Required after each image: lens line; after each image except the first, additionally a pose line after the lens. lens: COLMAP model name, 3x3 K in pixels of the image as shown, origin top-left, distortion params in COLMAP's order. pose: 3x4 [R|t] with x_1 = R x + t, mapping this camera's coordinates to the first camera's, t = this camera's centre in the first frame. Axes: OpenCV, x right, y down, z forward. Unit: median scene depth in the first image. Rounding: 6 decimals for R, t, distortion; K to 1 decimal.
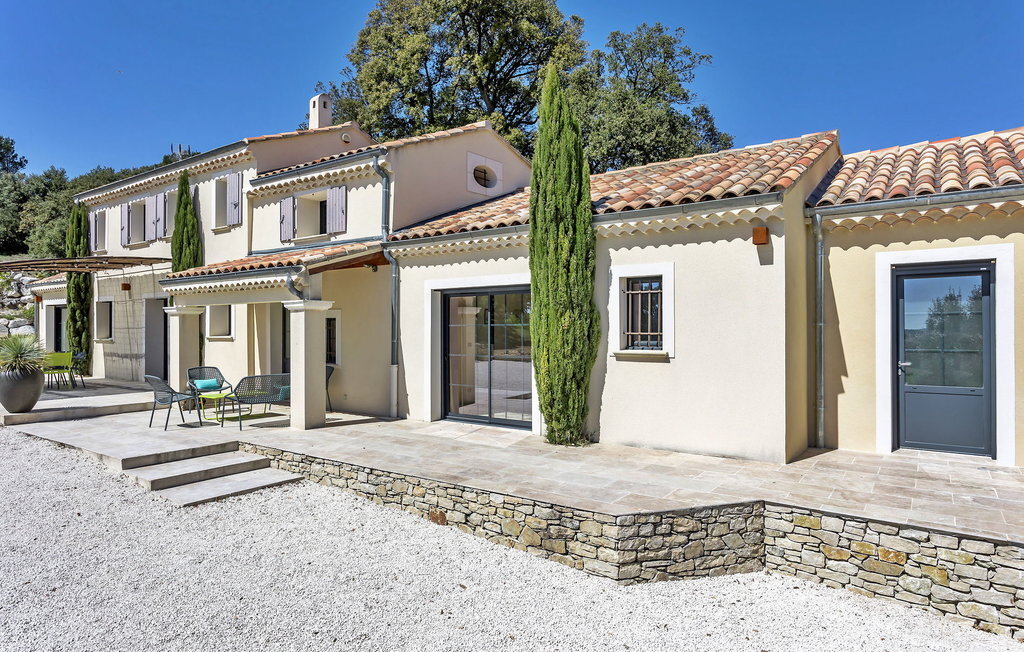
lens RADIAL K [[595.2, 0, 517.2], [0, 595.2, 324.9], [0, 0, 1]] dist [-0.000232, -0.000036]
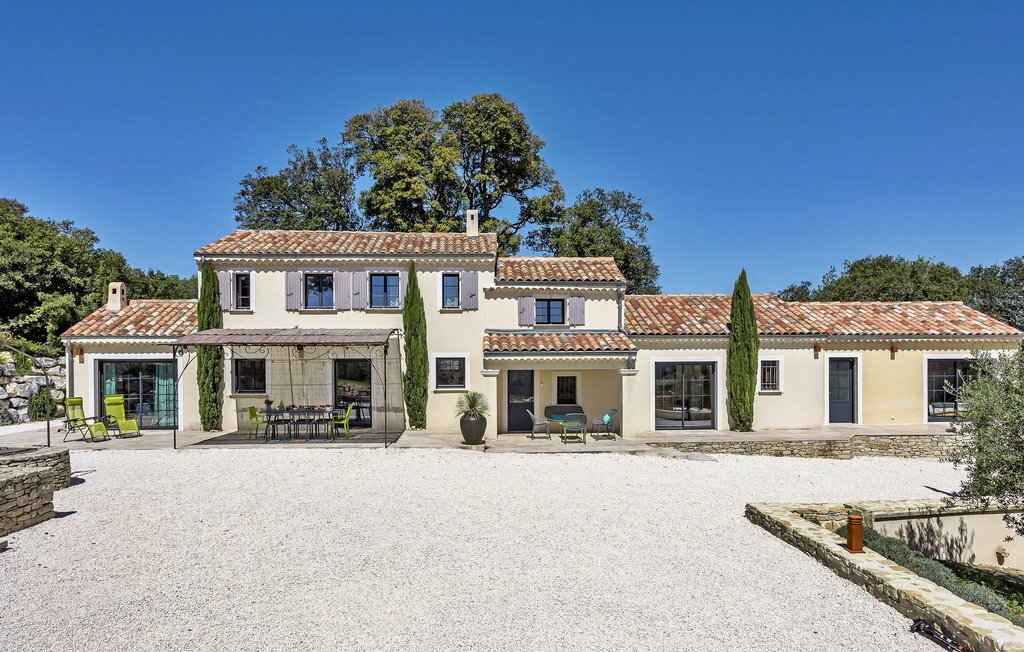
lens RADIAL K [[695.5, 0, 512.8], [0, 695.5, 331.1], [0, 0, 1]] dist [0.021439, 0.002227]
pose [[0.770077, 0.025639, 0.637436, -1.788366], [-0.000875, 0.999234, -0.039134, -0.065252], [-0.637950, 0.029579, 0.769509, -0.400794]]
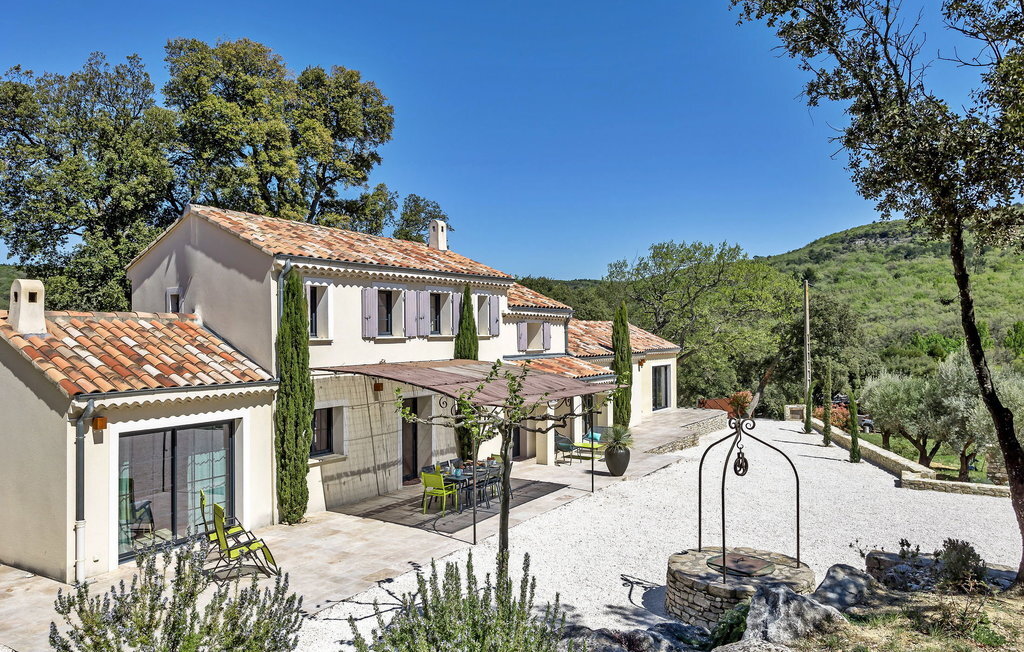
lens RADIAL K [[695.5, 0, 511.0], [0, 695.5, 328.4], [0, 0, 1]] dist [0.021439, 0.002227]
pose [[-0.060287, 0.005540, 0.998166, -2.528648], [-0.005969, 0.999965, -0.005911, -0.217108], [-0.998163, -0.006314, -0.060252, 1.320485]]
